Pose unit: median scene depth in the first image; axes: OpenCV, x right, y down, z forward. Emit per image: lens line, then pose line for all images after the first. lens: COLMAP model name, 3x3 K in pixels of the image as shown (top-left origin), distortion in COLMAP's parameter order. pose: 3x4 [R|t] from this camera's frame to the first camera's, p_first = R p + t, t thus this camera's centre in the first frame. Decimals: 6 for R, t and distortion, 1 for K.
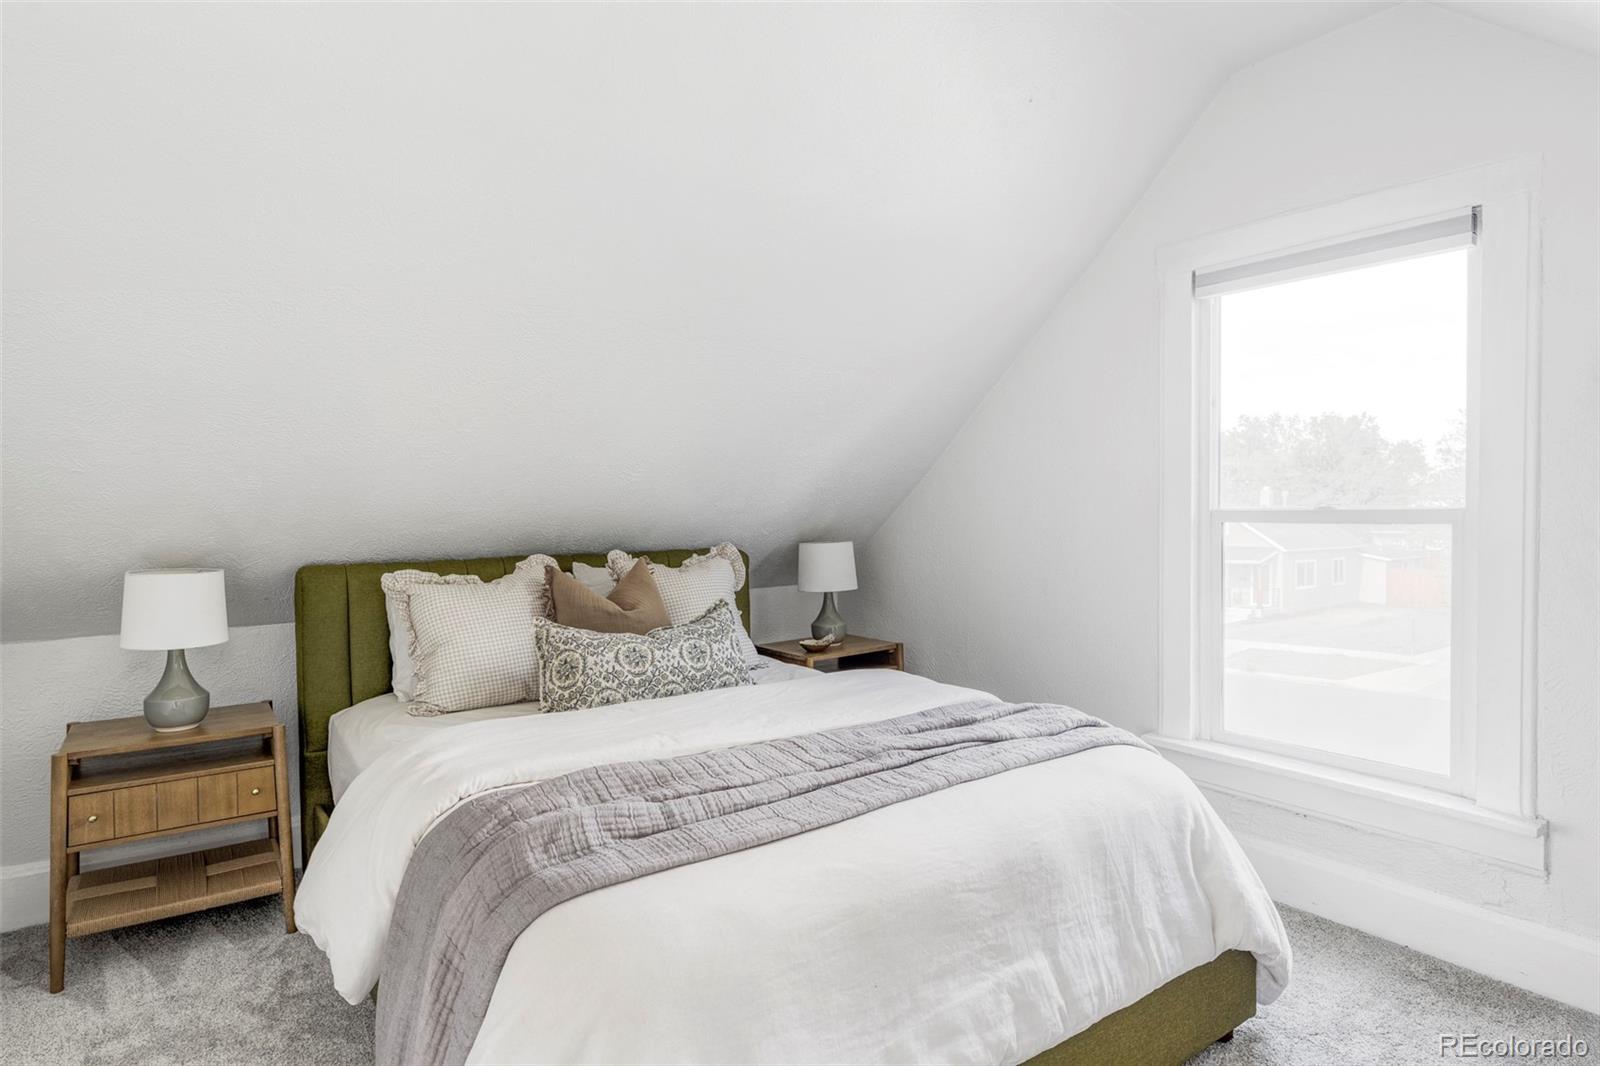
lens RADIAL K [[877.6, 0, 793.1], [0, 877.6, 527.7], [0, 0, 1]] dist [-0.008214, 0.002182]
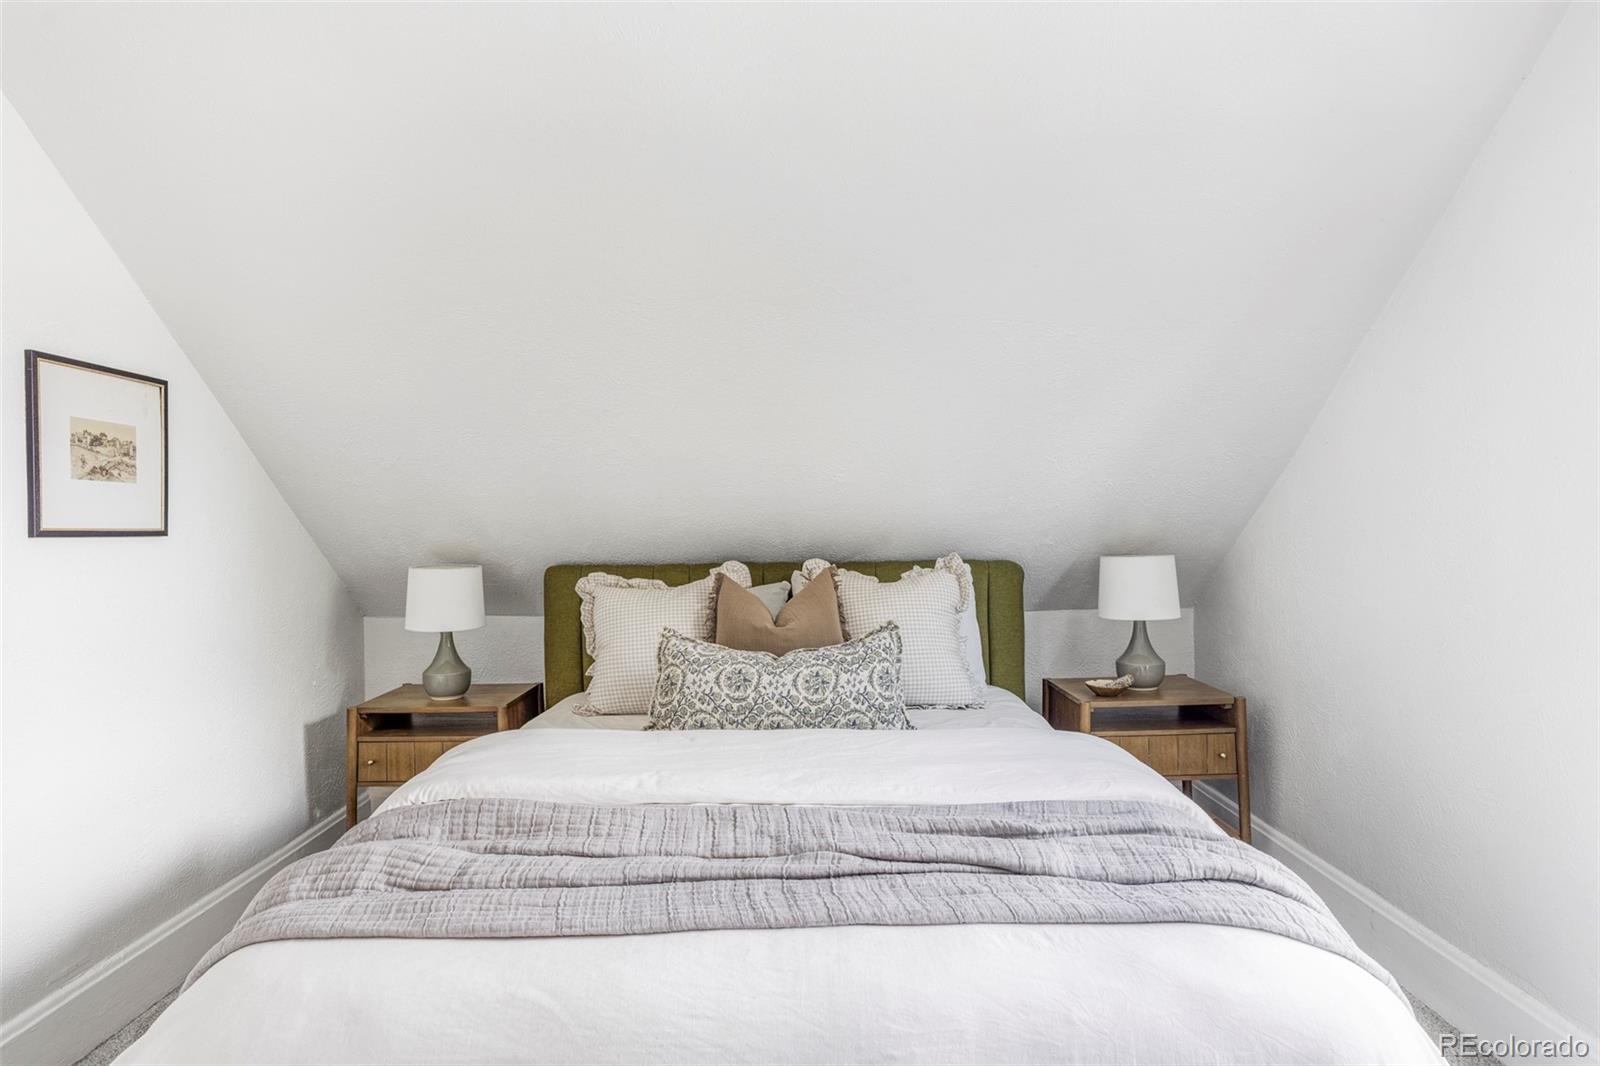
lens RADIAL K [[877.6, 0, 791.3], [0, 877.6, 528.4], [0, 0, 1]] dist [-0.008214, 0.002182]
pose [[0.813243, 0.007715, -0.581872, 0.382055], [-0.010859, 0.999939, -0.001919, -0.005123], [0.581822, 0.007879, 0.813278, 0.306936]]
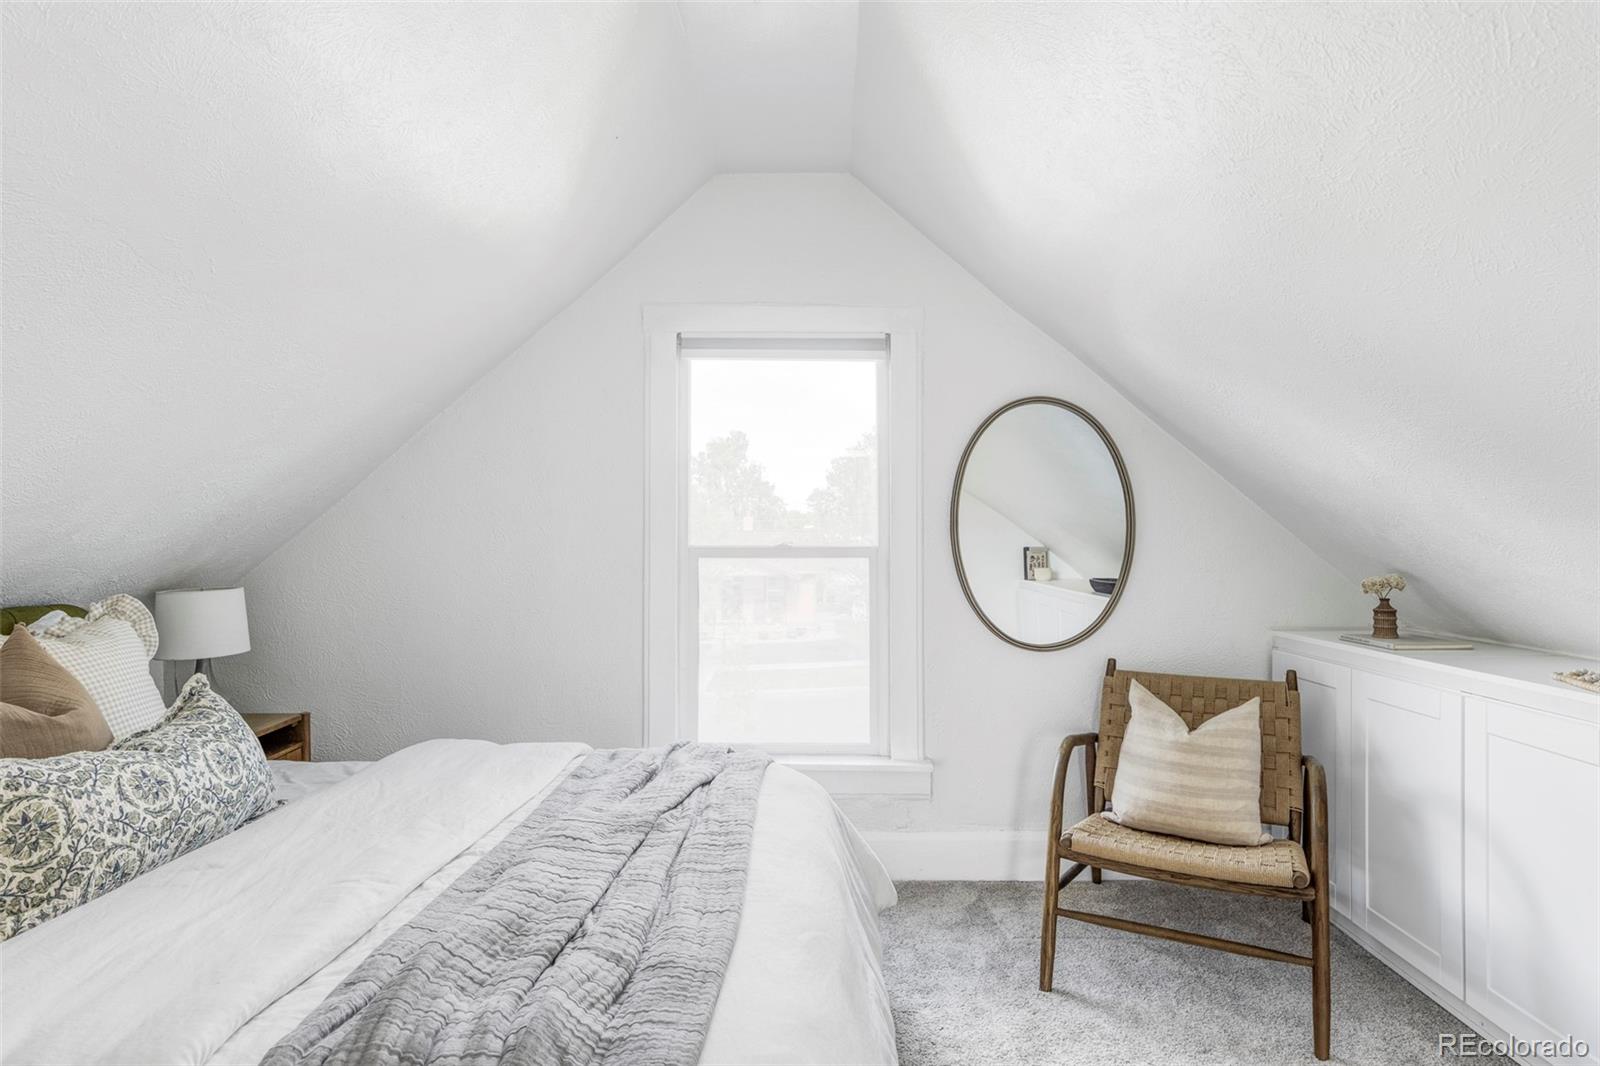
lens RADIAL K [[877.6, 0, 797.2], [0, 877.6, 527.6], [0, 0, 1]] dist [-0.008214, 0.002182]
pose [[0.592267, 0.018526, 0.805529, -0.409808], [0.013904, 0.999352, -0.033207, -0.006913], [-0.805622, 0.030868, 0.591626, 0.265336]]
